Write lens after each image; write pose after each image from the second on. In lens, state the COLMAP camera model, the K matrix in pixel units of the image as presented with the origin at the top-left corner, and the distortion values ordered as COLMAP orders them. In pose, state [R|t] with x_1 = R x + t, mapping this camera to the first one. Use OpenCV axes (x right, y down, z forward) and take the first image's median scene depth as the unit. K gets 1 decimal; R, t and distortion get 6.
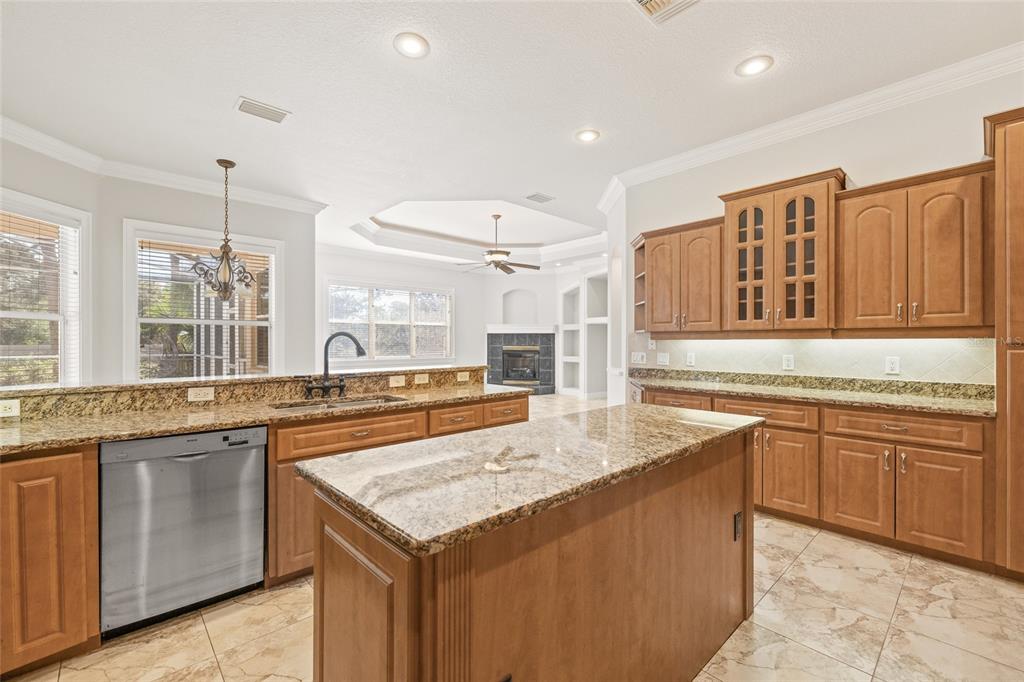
lens RADIAL K [[434.4, 0, 510.8], [0, 434.4, 339.5], [0, 0, 1]] dist [0.002109, -0.000025]
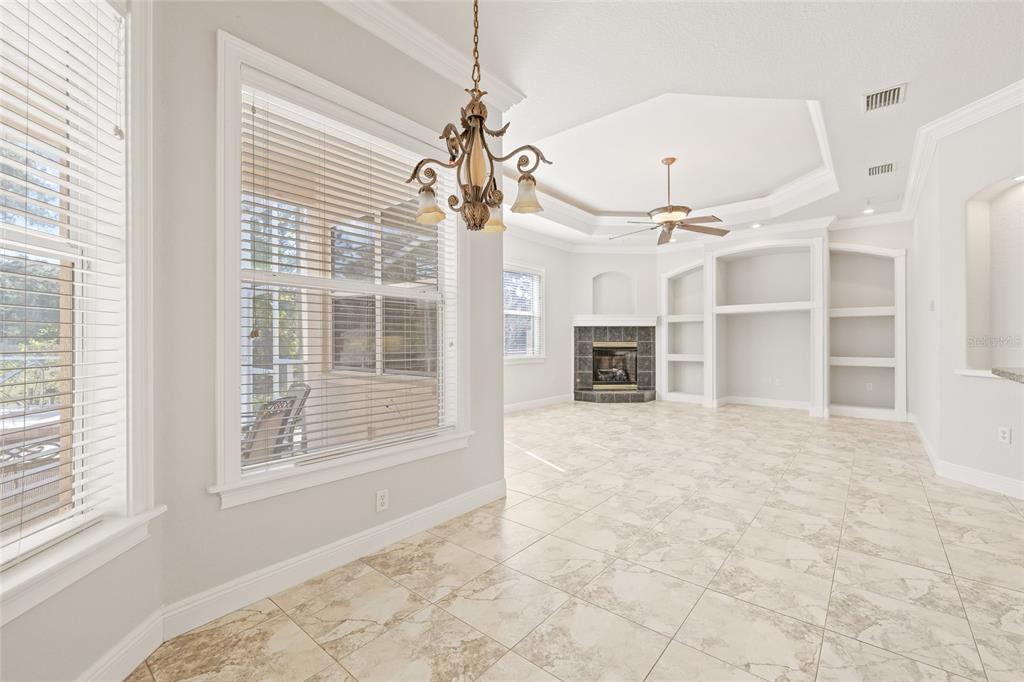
lens RADIAL K [[434.4, 0, 510.8], [0, 434.4, 339.5], [0, 0, 1]] dist [0.002109, -0.000025]
pose [[0.991589, -0.001534, 0.129416, -0.795973], [0.001389, 0.999998, 0.001212, 0.027374], [-0.129417, -0.001022, 0.991590, 0.651336]]
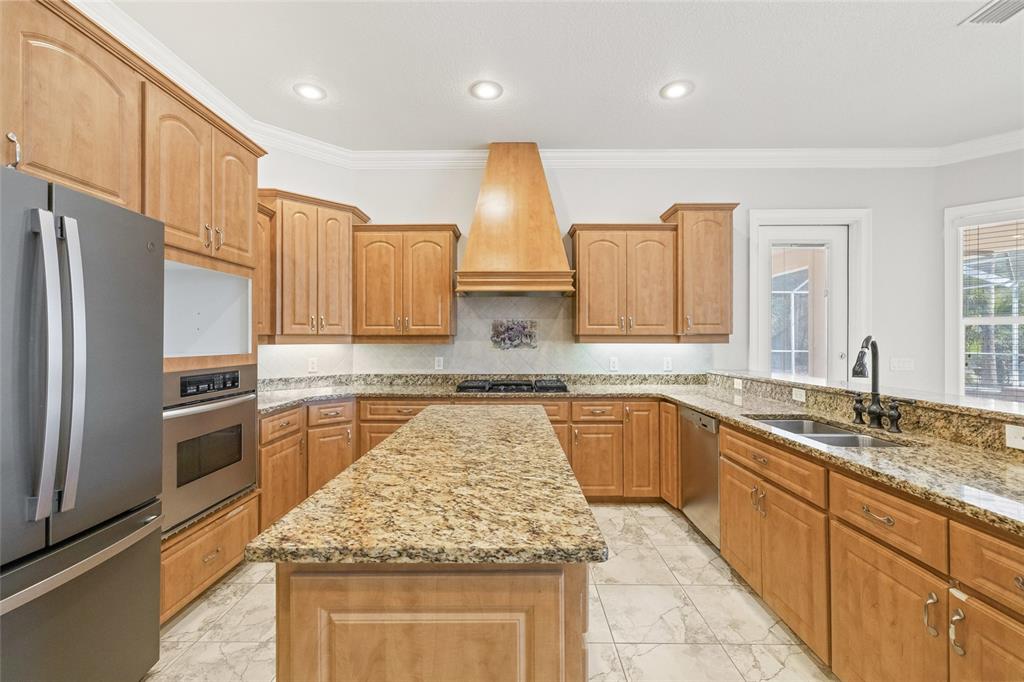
lens RADIAL K [[434.4, 0, 510.8], [0, 434.4, 339.5], [0, 0, 1]] dist [0.002109, -0.000025]
pose [[-0.685571, -0.002965, -0.728000, 0.395064], [0.003648, 0.999965, -0.007508, -0.006310], [0.727997, -0.007803, -0.685536, 0.810579]]
